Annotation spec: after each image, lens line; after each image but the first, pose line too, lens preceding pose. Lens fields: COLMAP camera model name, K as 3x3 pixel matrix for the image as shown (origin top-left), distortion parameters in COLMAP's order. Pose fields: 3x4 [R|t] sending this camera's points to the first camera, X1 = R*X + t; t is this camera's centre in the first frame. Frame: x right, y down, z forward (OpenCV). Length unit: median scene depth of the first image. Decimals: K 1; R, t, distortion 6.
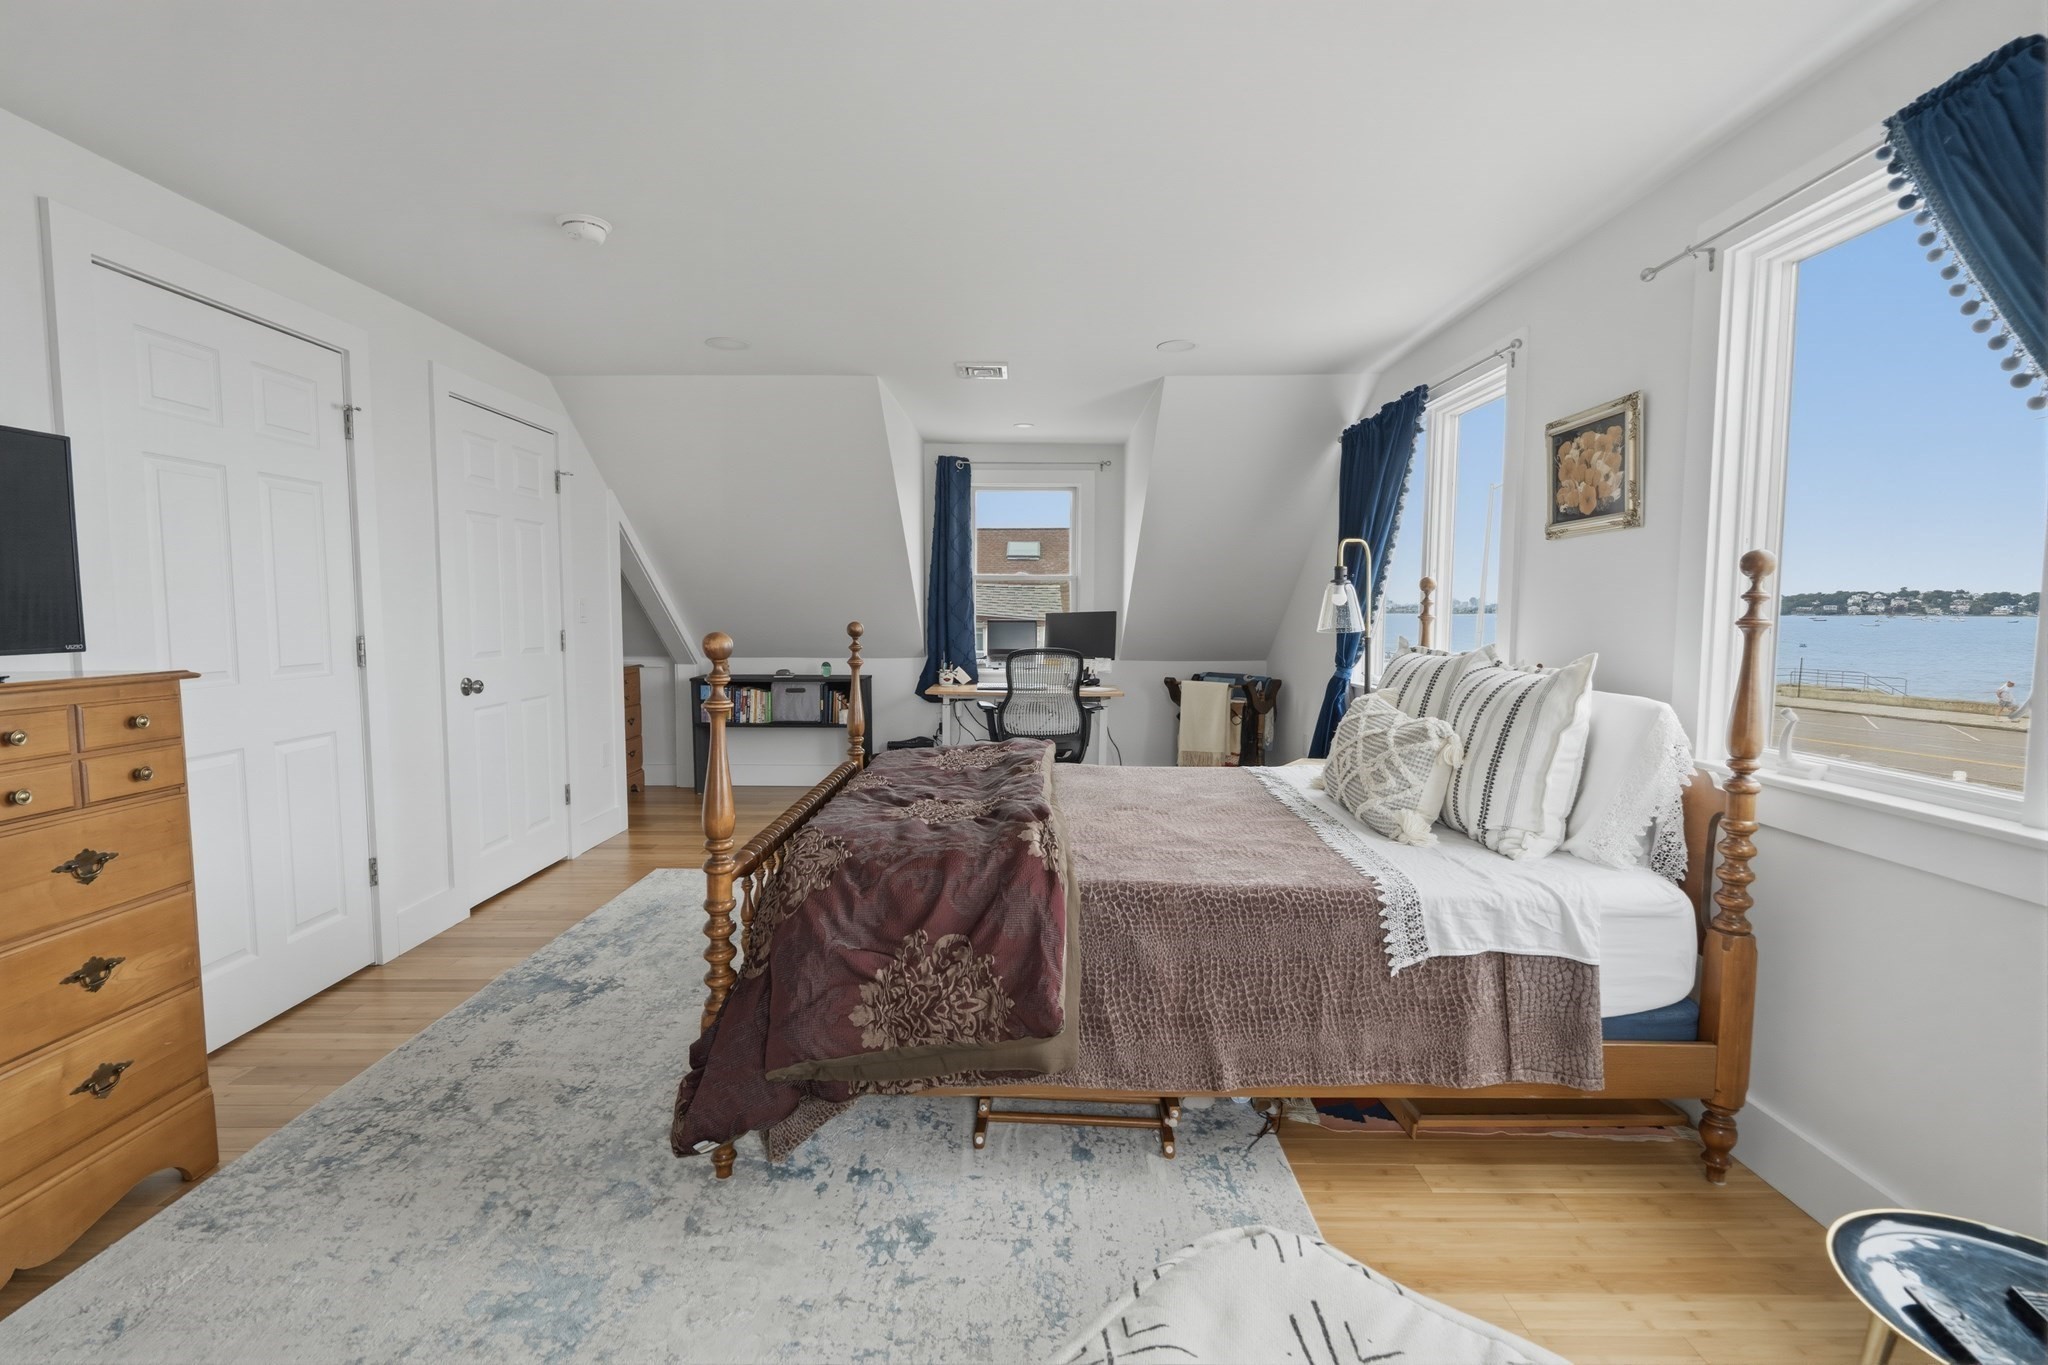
lens RADIAL K [[941.1, 0, 1021.4], [0, 941.1, 683.0], [0, 0, 1]] dist [-0.067807, 0.023357]
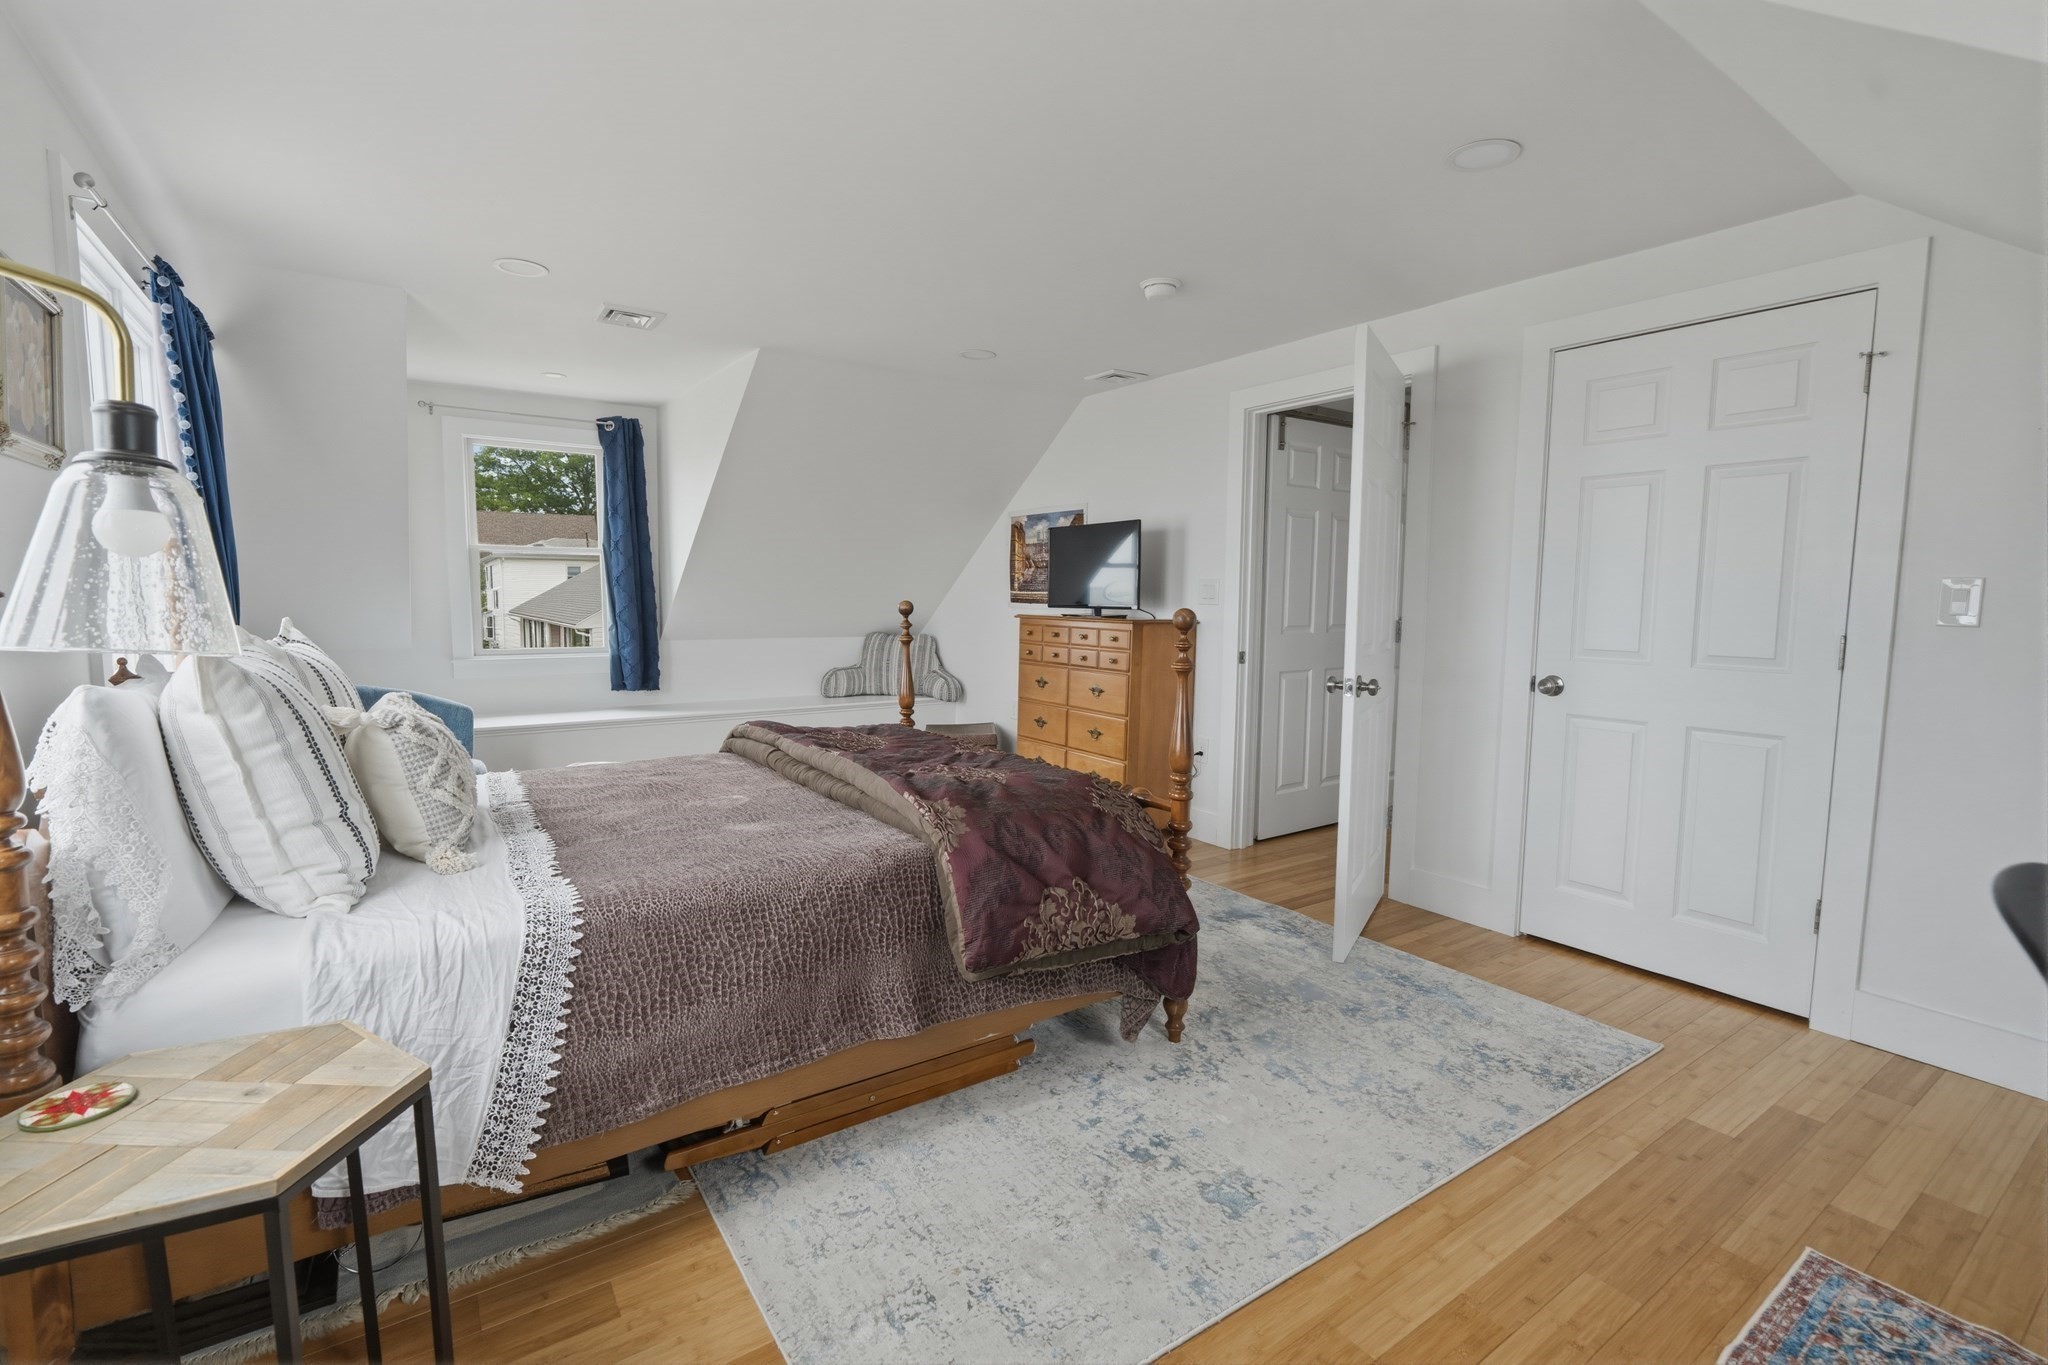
lens RADIAL K [[941.1, 0, 1021.4], [0, 941.1, 683.0], [0, 0, 1]] dist [-0.067807, 0.023357]
pose [[-0.810023, 0.062610, -0.583046, 0.535465], [-0.055765, 0.981553, 0.182877, -0.228029], [0.583740, 0.180649, -0.791589, 2.274249]]
